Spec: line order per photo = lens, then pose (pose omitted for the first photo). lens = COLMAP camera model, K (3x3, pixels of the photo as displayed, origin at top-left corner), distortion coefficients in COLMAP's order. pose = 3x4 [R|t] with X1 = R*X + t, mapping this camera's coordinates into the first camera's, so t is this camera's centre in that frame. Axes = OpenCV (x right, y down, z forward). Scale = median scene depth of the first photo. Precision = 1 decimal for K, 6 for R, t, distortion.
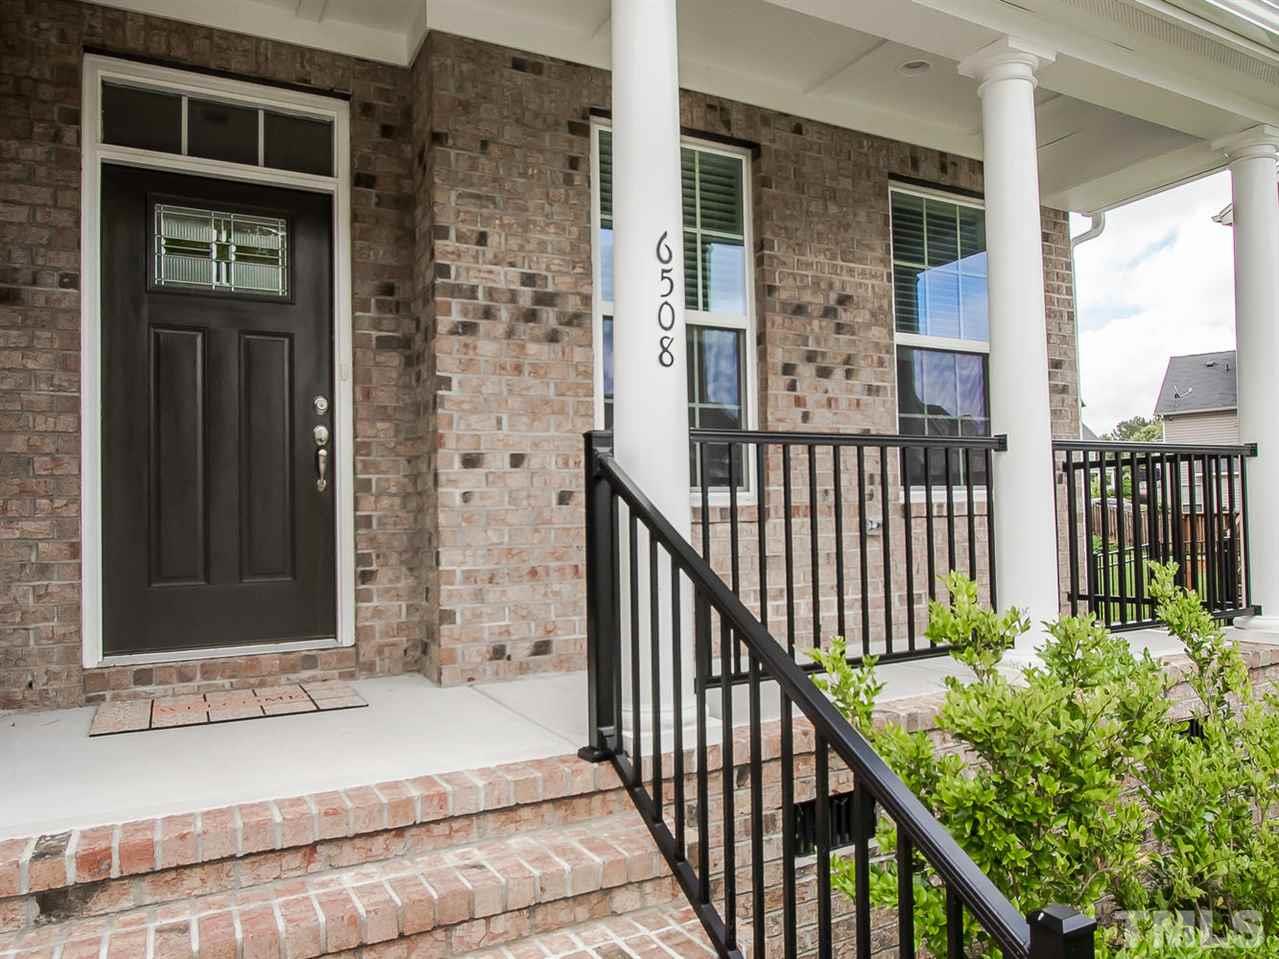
lens RADIAL K [[862.4, 0, 642.1], [0, 862.4, 478.7], [0, 0, 1]] dist [0.009042, 0.002567]
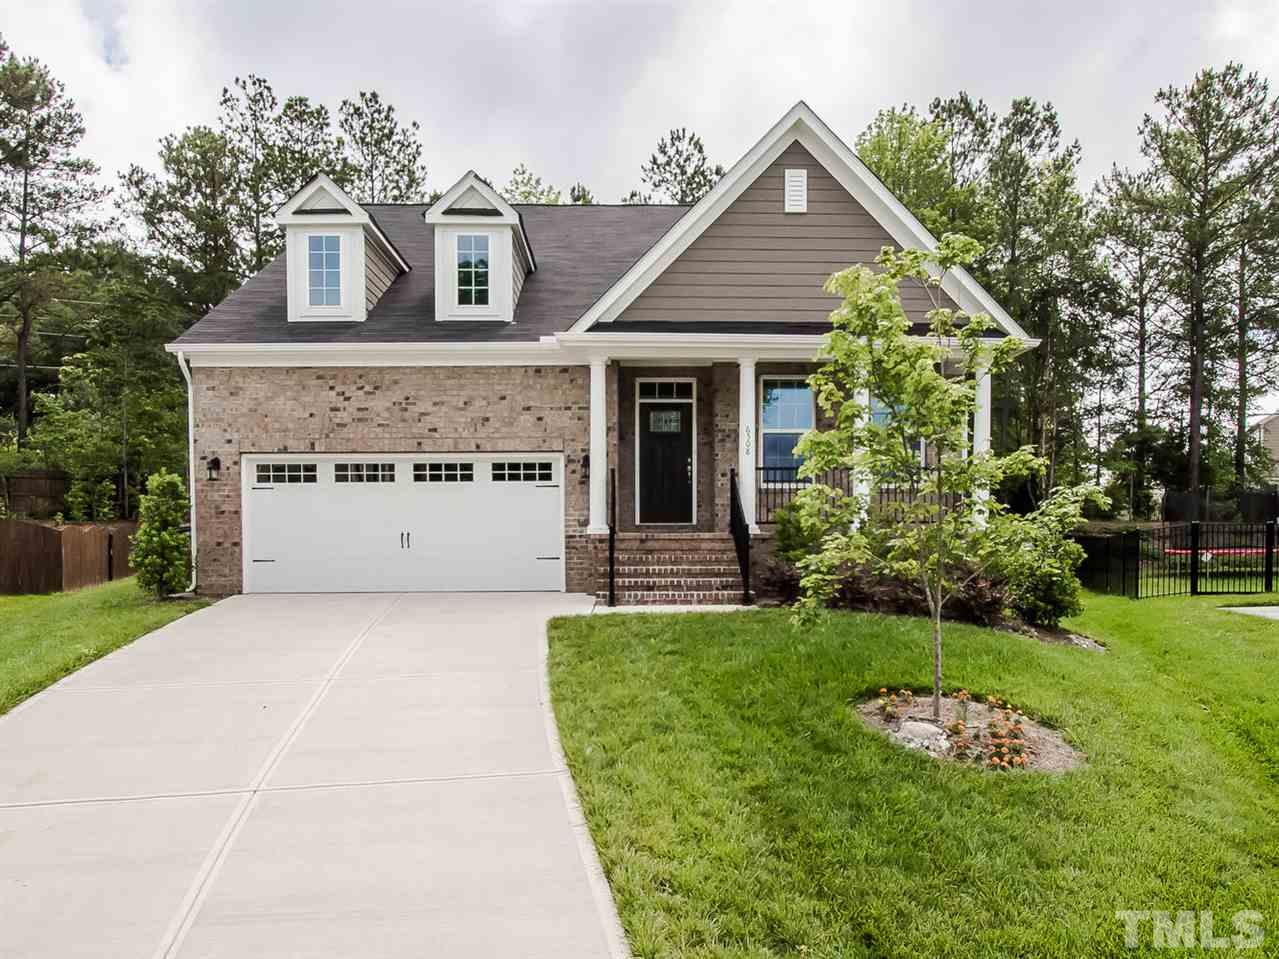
lens RADIAL K [[862.4, 0, 641.3], [0, 862.4, 483.6], [0, 0, 1]] dist [0.009042, 0.002567]
pose [[0.883535, -0.008198, -0.468293, 1.252986], [-0.002379, 0.999755, -0.021989, 0.100838], [0.468359, 0.020542, 0.883300, -2.510950]]
